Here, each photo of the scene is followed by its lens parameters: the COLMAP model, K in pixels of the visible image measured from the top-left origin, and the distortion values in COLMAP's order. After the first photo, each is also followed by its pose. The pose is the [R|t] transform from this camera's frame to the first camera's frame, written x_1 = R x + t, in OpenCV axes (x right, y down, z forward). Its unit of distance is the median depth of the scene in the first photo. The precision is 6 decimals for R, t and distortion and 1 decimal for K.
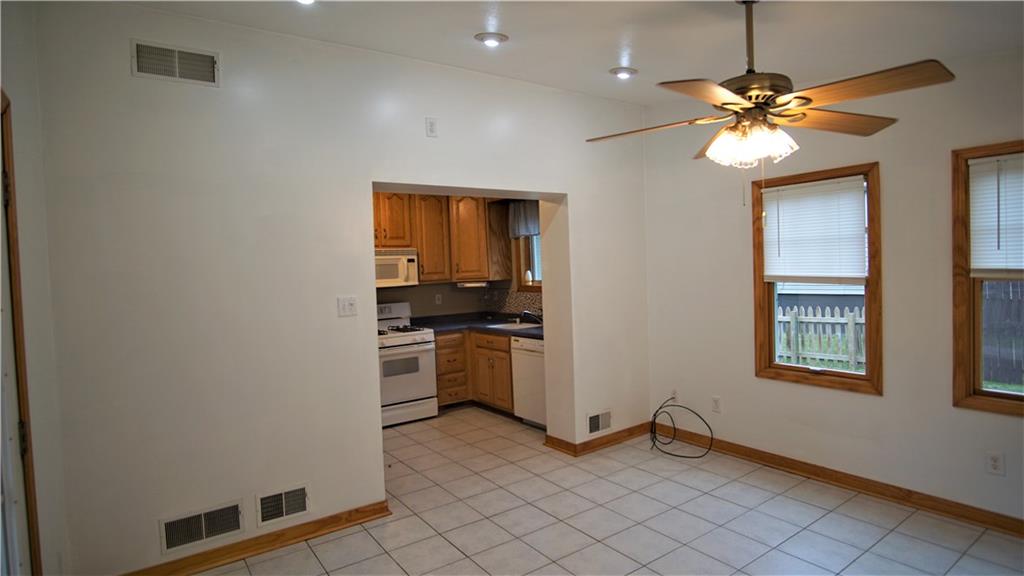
lens RADIAL K [[547.6, 0, 507.3], [0, 547.6, 286.8], [0, 0, 1]] dist [-0.032440, 0.007566]
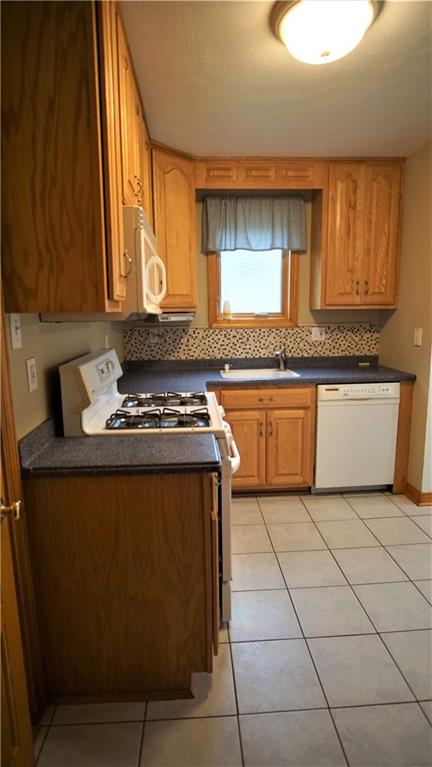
lens RADIAL K [[410.1, 0, 213.6], [0, 410.1, 383.0], [0, 0, 1]] dist [-0.032440, 0.007566]
pose [[0.528333, -0.115160, 0.841191, -0.520168], [0.025380, 0.992458, 0.119928, 0.018127], [-0.848658, -0.042012, 0.527271, 0.823246]]
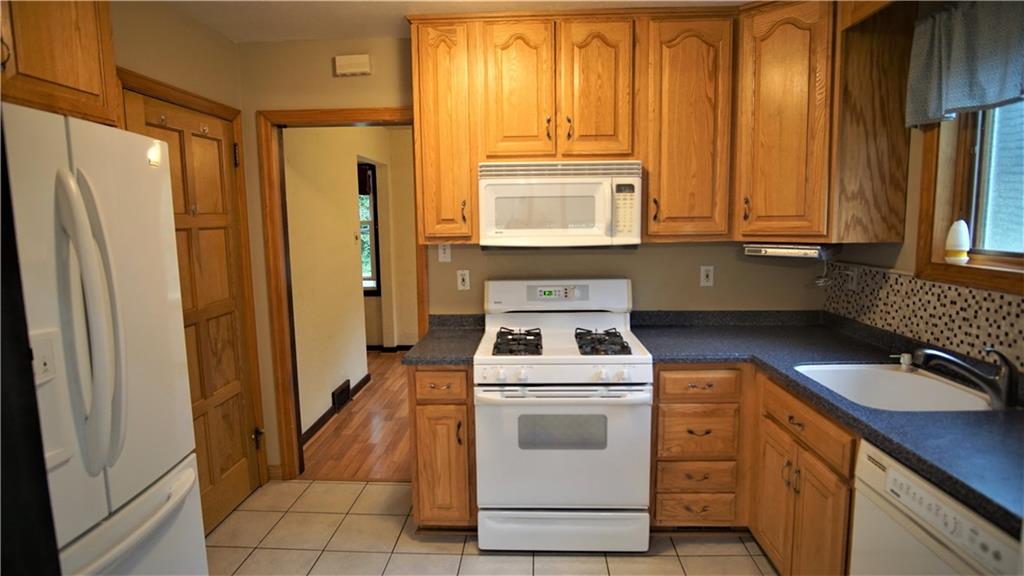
lens RADIAL K [[547.6, 0, 514.5], [0, 547.6, 285.3], [0, 0, 1]] dist [-0.032440, 0.007566]
pose [[0.797906, 0.101784, -0.594126, 0.022713], [-0.041441, 0.992571, 0.114389, -0.018801], [0.601355, -0.066650, 0.796197, 0.648986]]
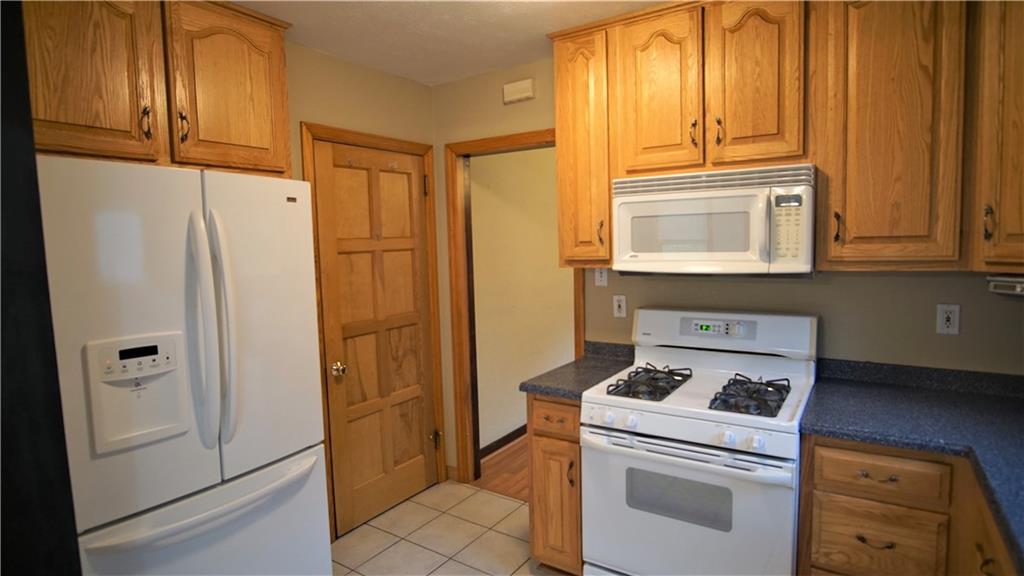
lens RADIAL K [[547.6, 0, 514.7], [0, 547.6, 284.8], [0, 0, 1]] dist [-0.032440, 0.007566]
pose [[0.368280, 0.106336, -0.923614, 0.084717], [-0.024281, 0.994199, 0.104781, -0.029599], [0.929398, -0.016163, 0.368725, 0.784291]]
